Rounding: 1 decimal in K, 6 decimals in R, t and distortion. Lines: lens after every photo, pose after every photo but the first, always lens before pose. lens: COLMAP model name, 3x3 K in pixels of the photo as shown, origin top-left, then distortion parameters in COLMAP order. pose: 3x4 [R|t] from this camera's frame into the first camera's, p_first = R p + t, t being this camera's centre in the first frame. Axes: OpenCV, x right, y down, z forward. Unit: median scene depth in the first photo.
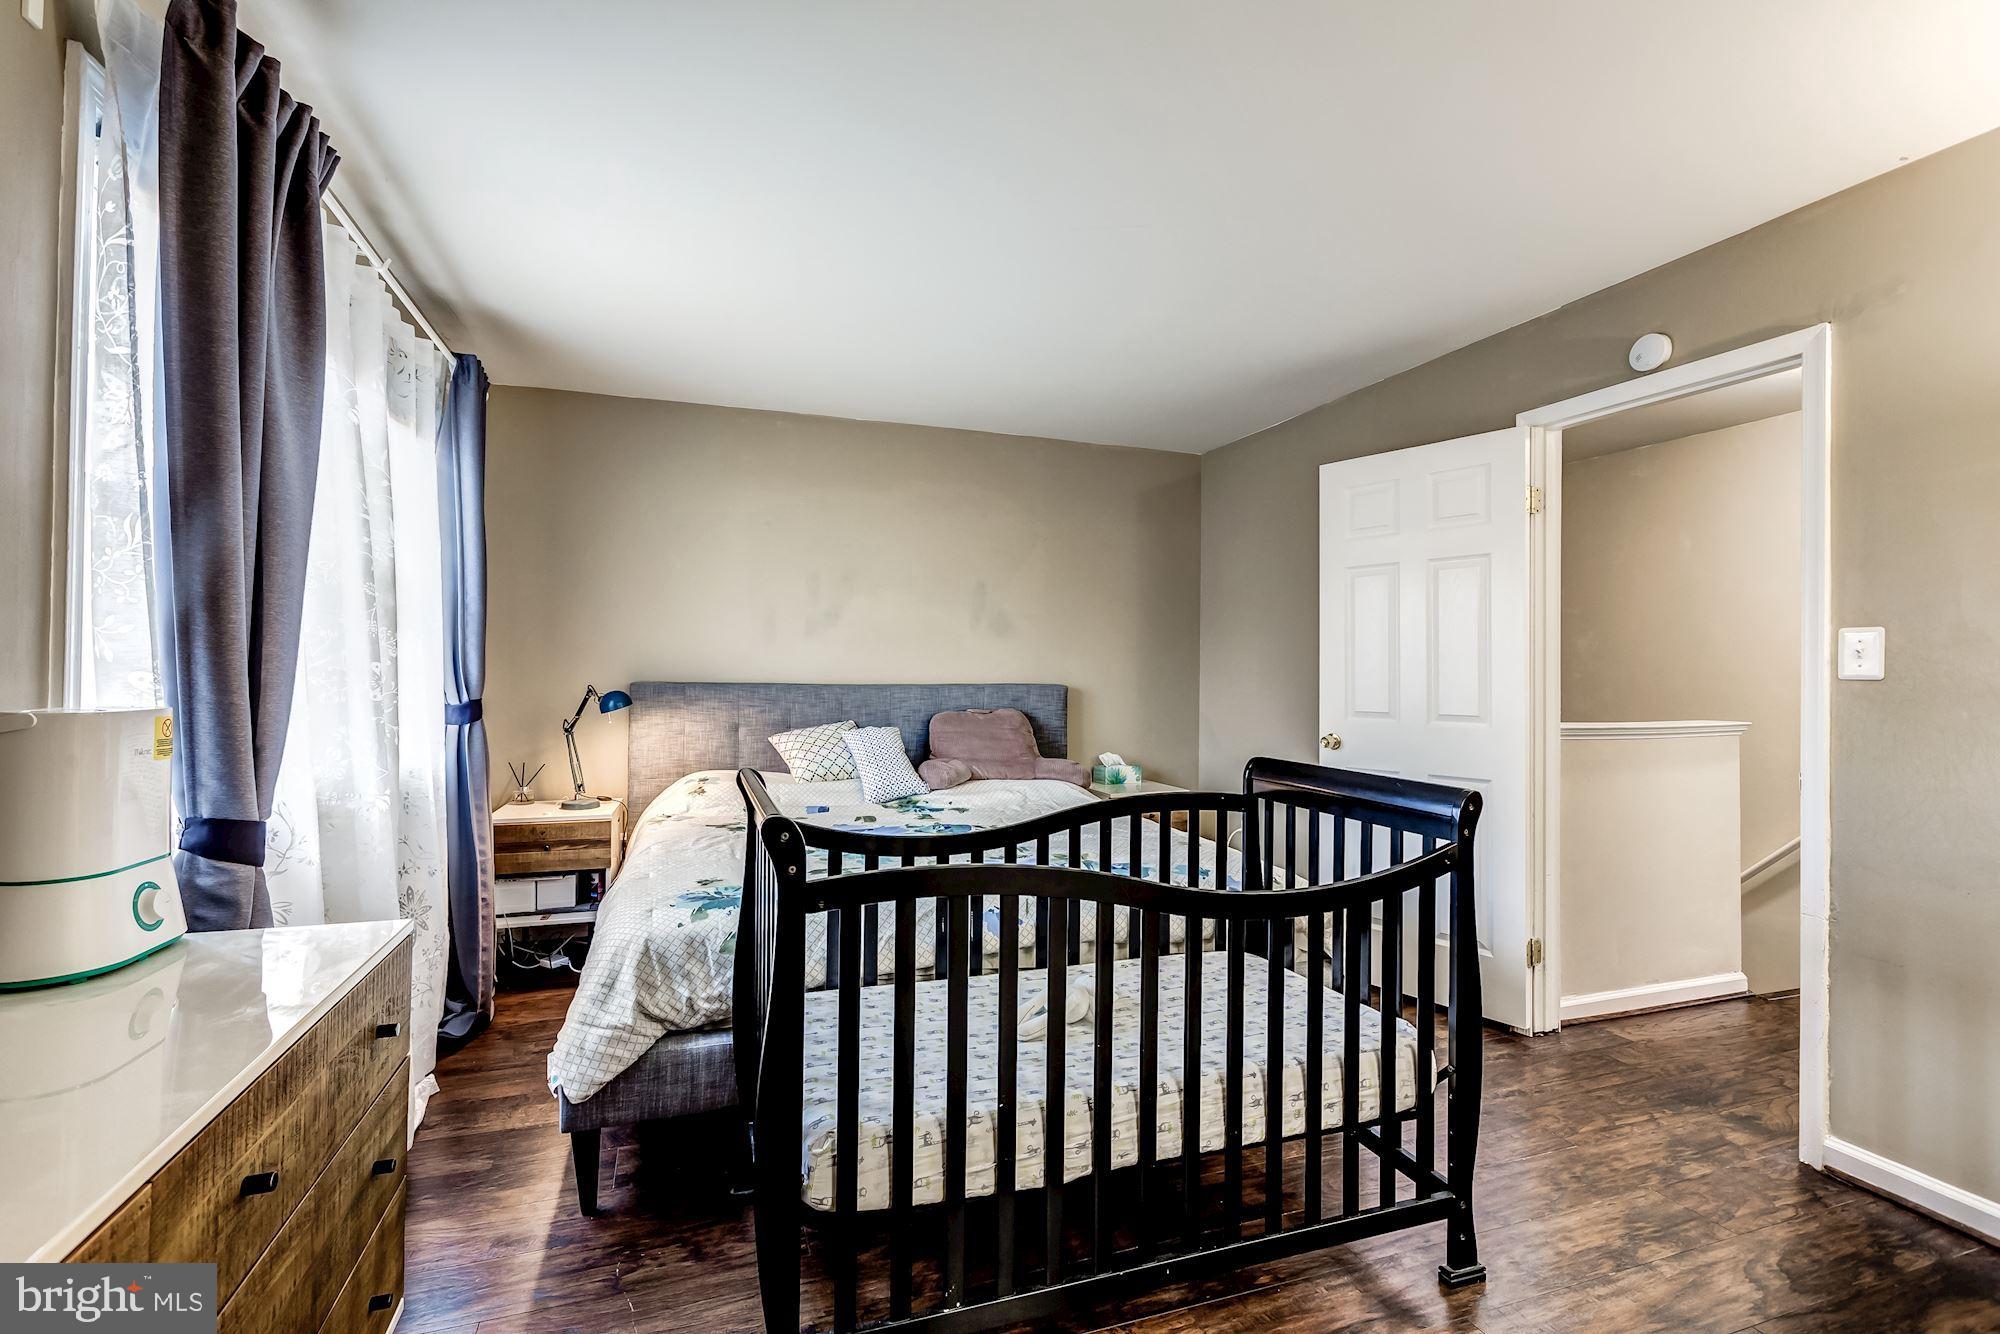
lens RADIAL K [[889.9, 0, 1000.6], [0, 889.9, 664.9], [0, 0, 1]] dist [0.003145, -0.000686]
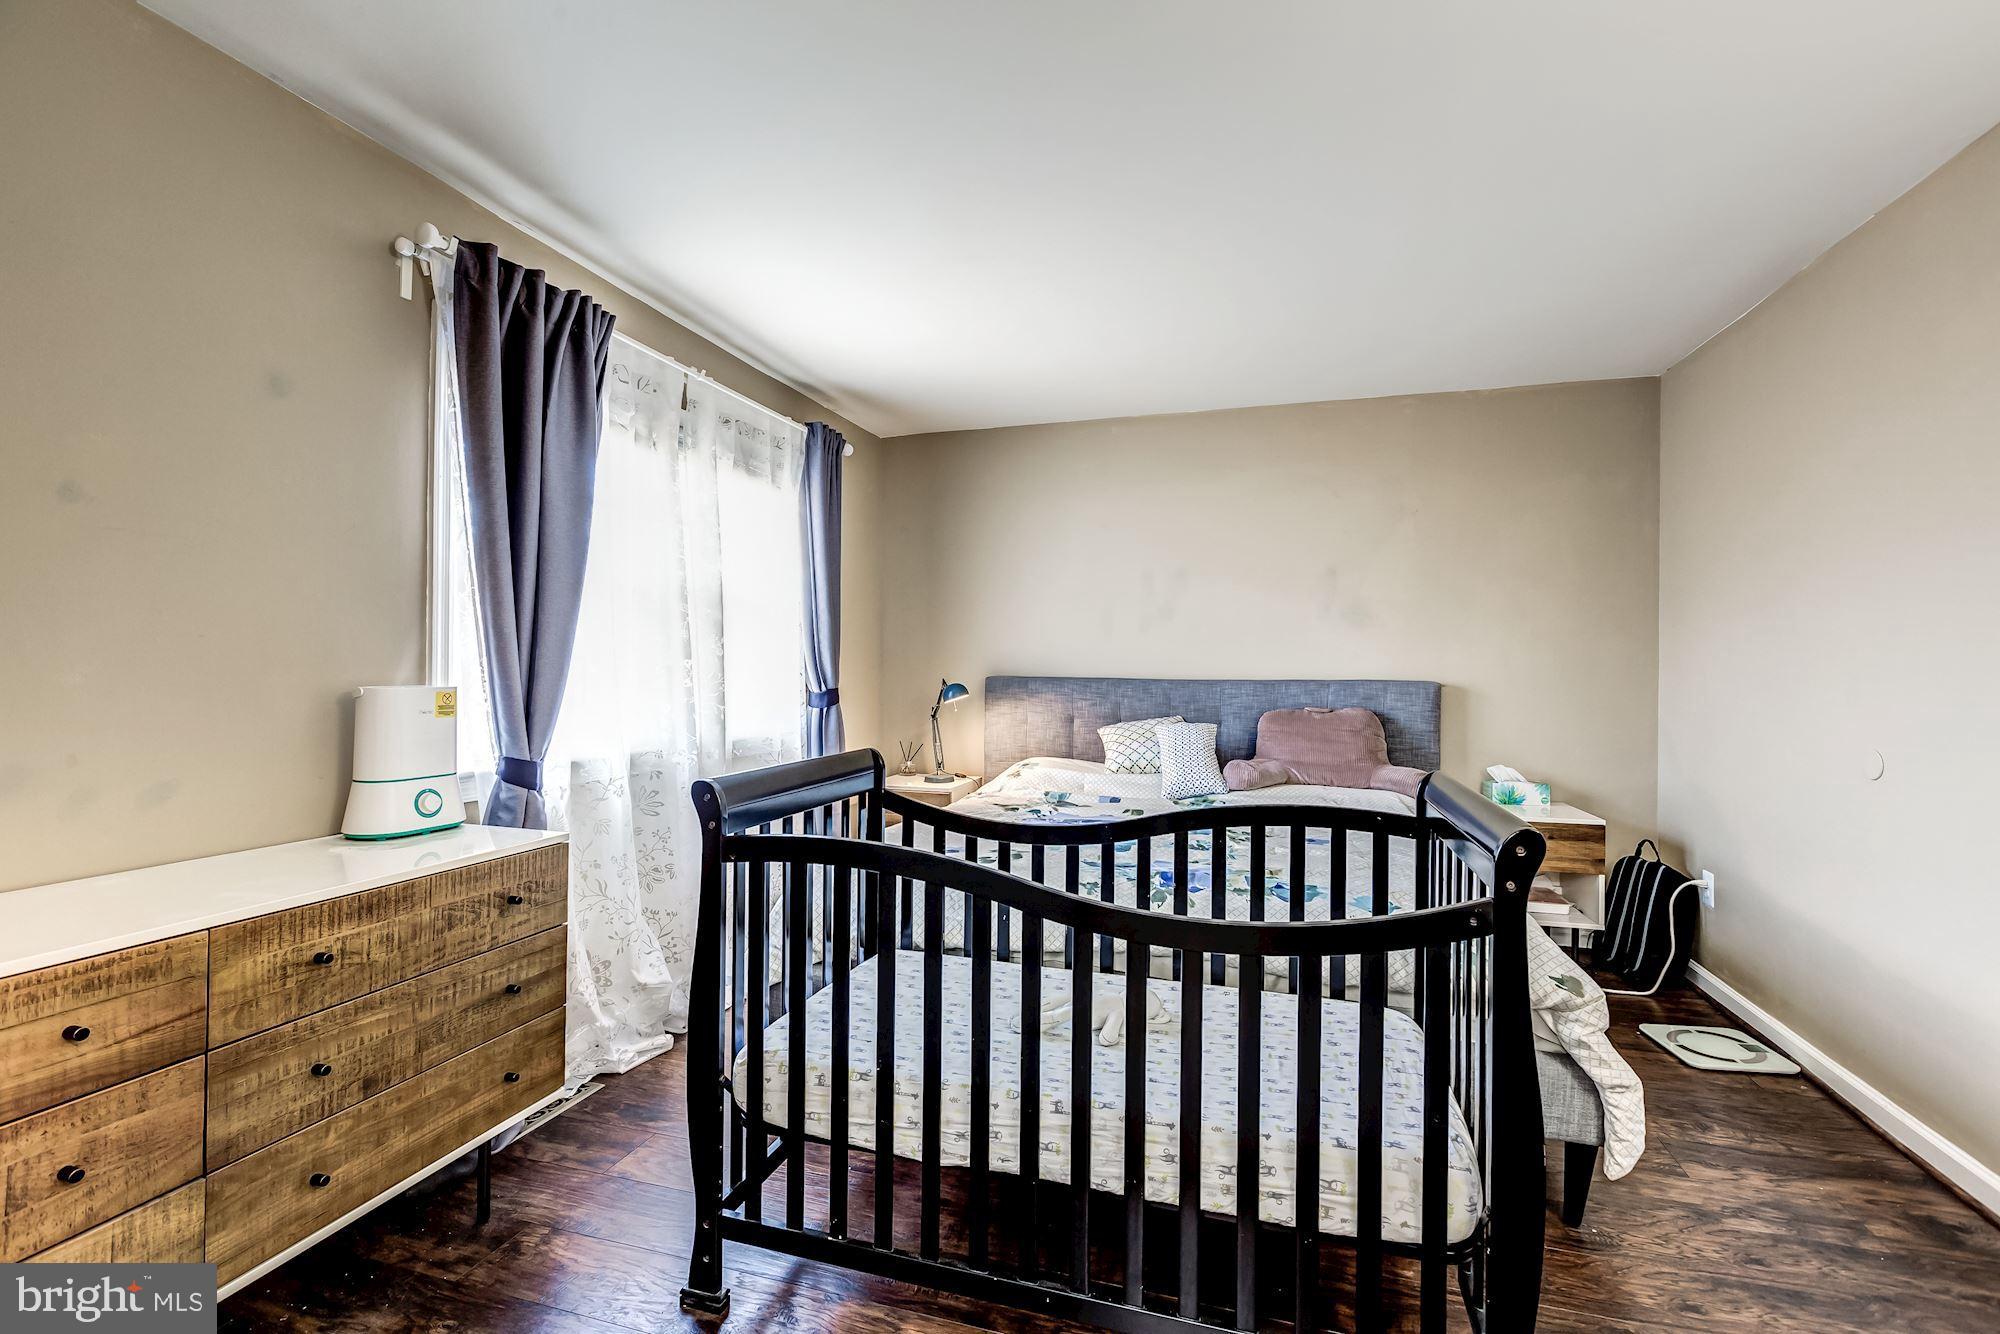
lens RADIAL K [[889.9, 0, 1000.6], [0, 889.9, 664.9], [0, 0, 1]] dist [0.003145, -0.000686]
pose [[0.805333, -0.004056, -0.592809, 0.288593], [0.005660, 0.999984, 0.000847, 0.003911], [0.592796, -0.004037, 0.805343, 0.087968]]
